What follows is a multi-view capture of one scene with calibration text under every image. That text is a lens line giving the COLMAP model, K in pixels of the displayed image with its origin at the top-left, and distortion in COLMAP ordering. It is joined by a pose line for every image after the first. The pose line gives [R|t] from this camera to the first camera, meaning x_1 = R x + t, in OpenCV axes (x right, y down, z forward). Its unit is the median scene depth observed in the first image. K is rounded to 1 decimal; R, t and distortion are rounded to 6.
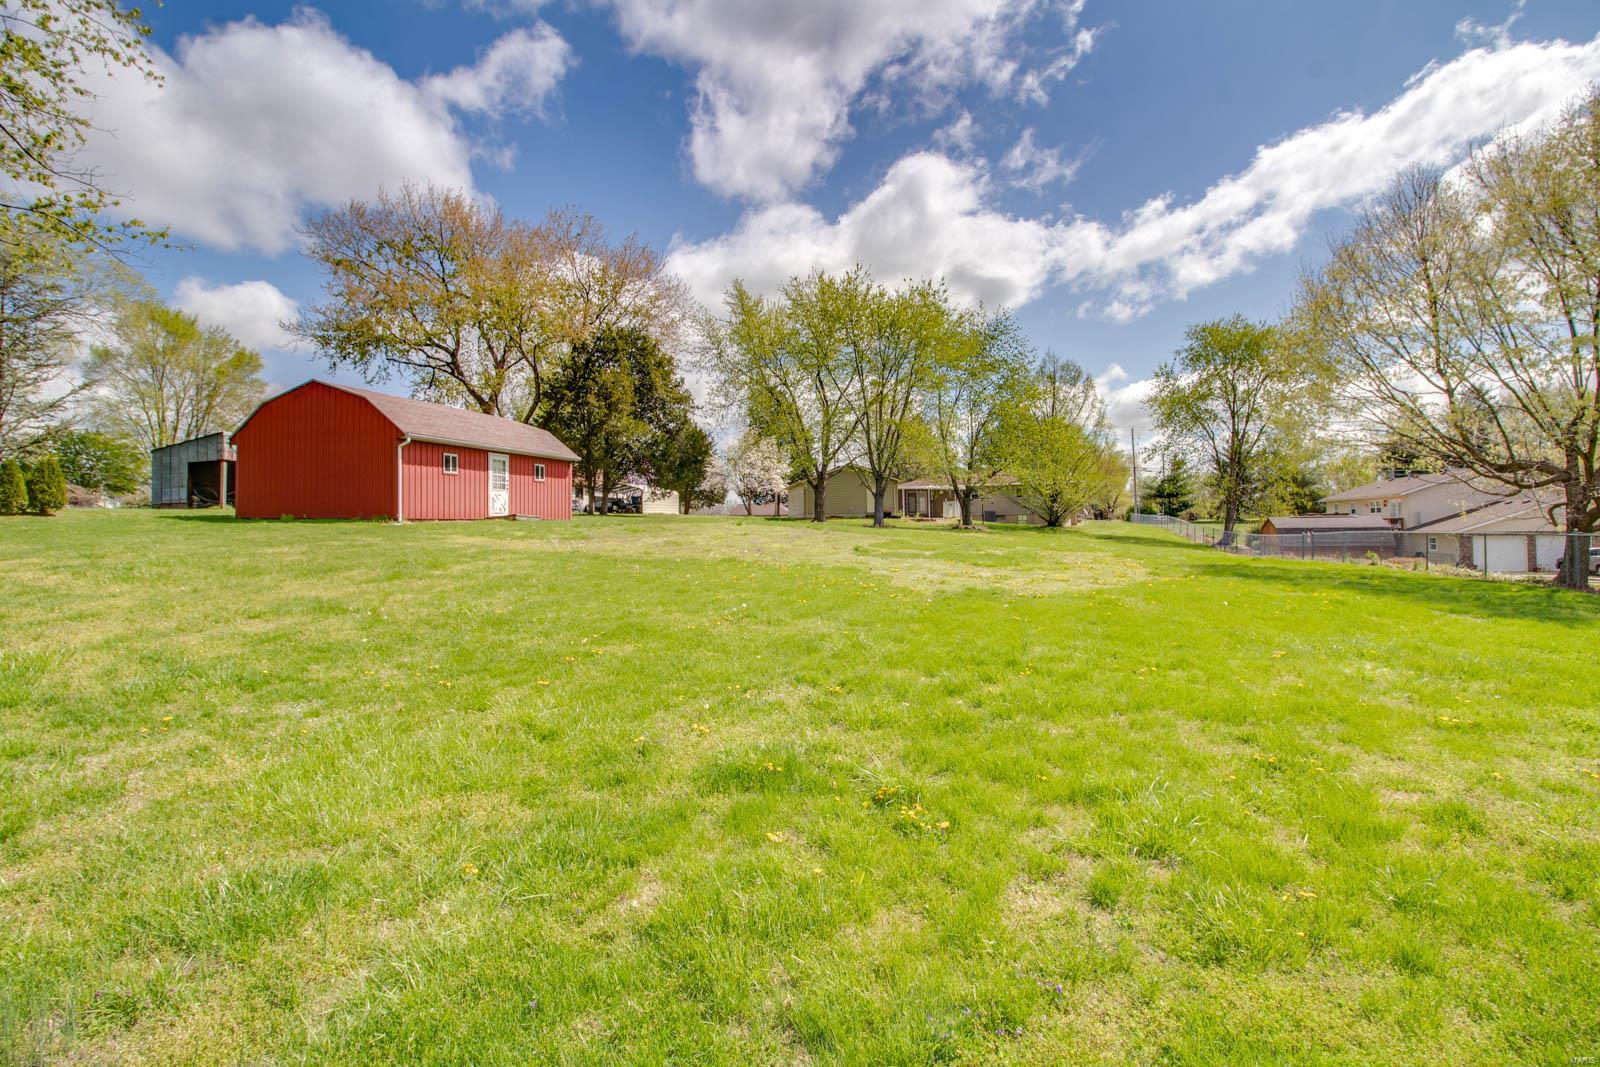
lens RADIAL K [[741.5, 0, 805.2], [0, 741.5, 524.8], [0, 0, 1]] dist [-0.002743, -0.000038]
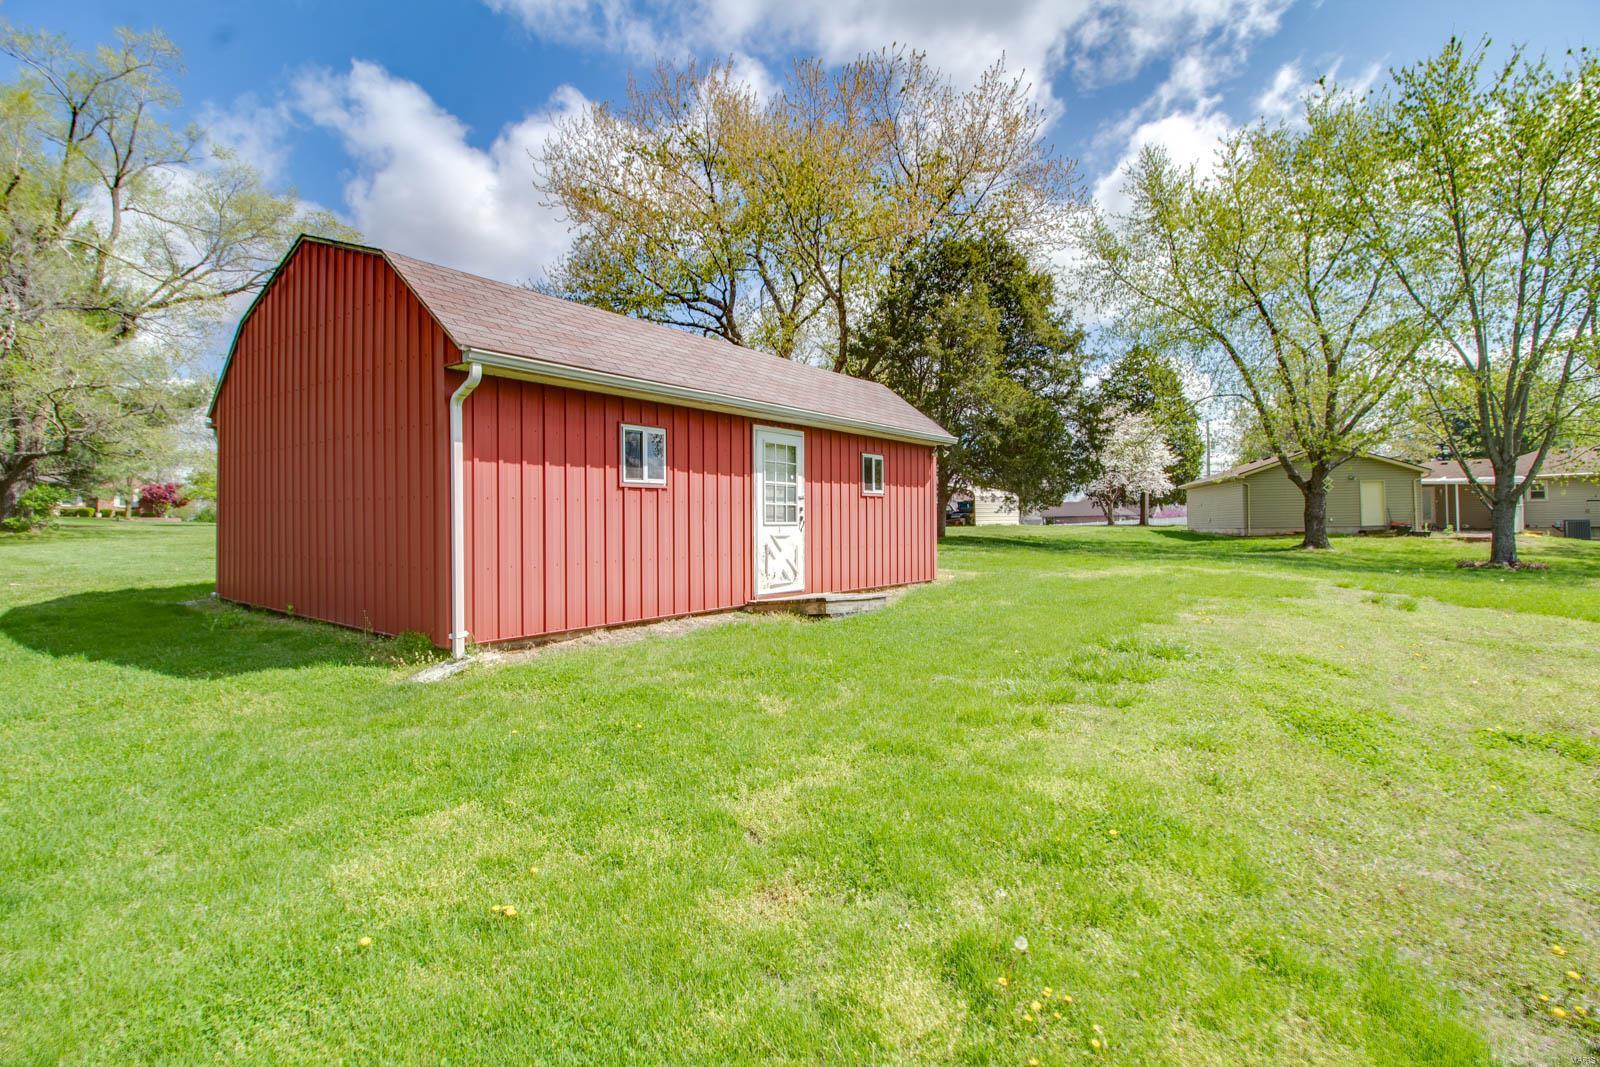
lens RADIAL K [[741.5, 0, 802.9], [0, 741.5, 532.7], [0, 0, 1]] dist [-0.002743, -0.000038]
pose [[0.929967, 0.000197, -0.367644, -0.158925], [0.005474, 0.999882, 0.014384, -0.029008], [0.367603, -0.015389, 0.929855, 0.393640]]
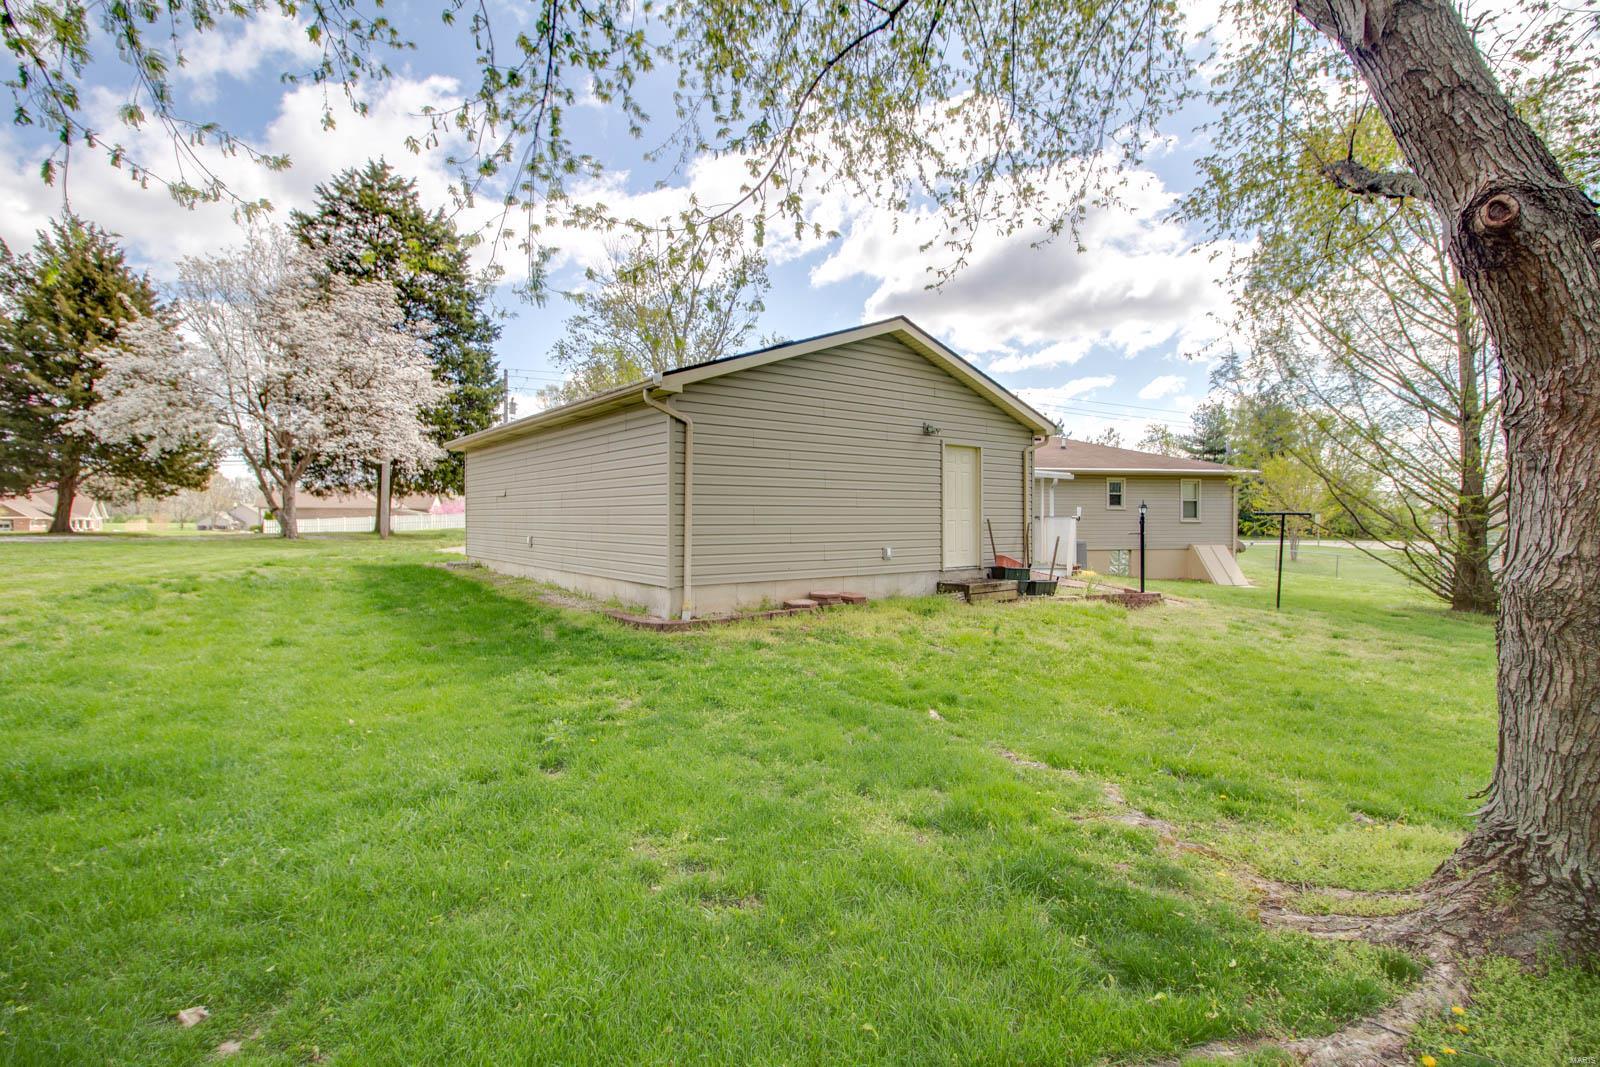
lens RADIAL K [[741.5, 0, 797.8], [0, 741.5, 531.2], [0, 0, 1]] dist [-0.002743, -0.000038]
pose [[0.887230, 0.005623, 0.461292, -0.058628], [-0.015461, 0.999726, 0.017550, -0.038266], [-0.461068, -0.022703, 0.887075, 1.127080]]
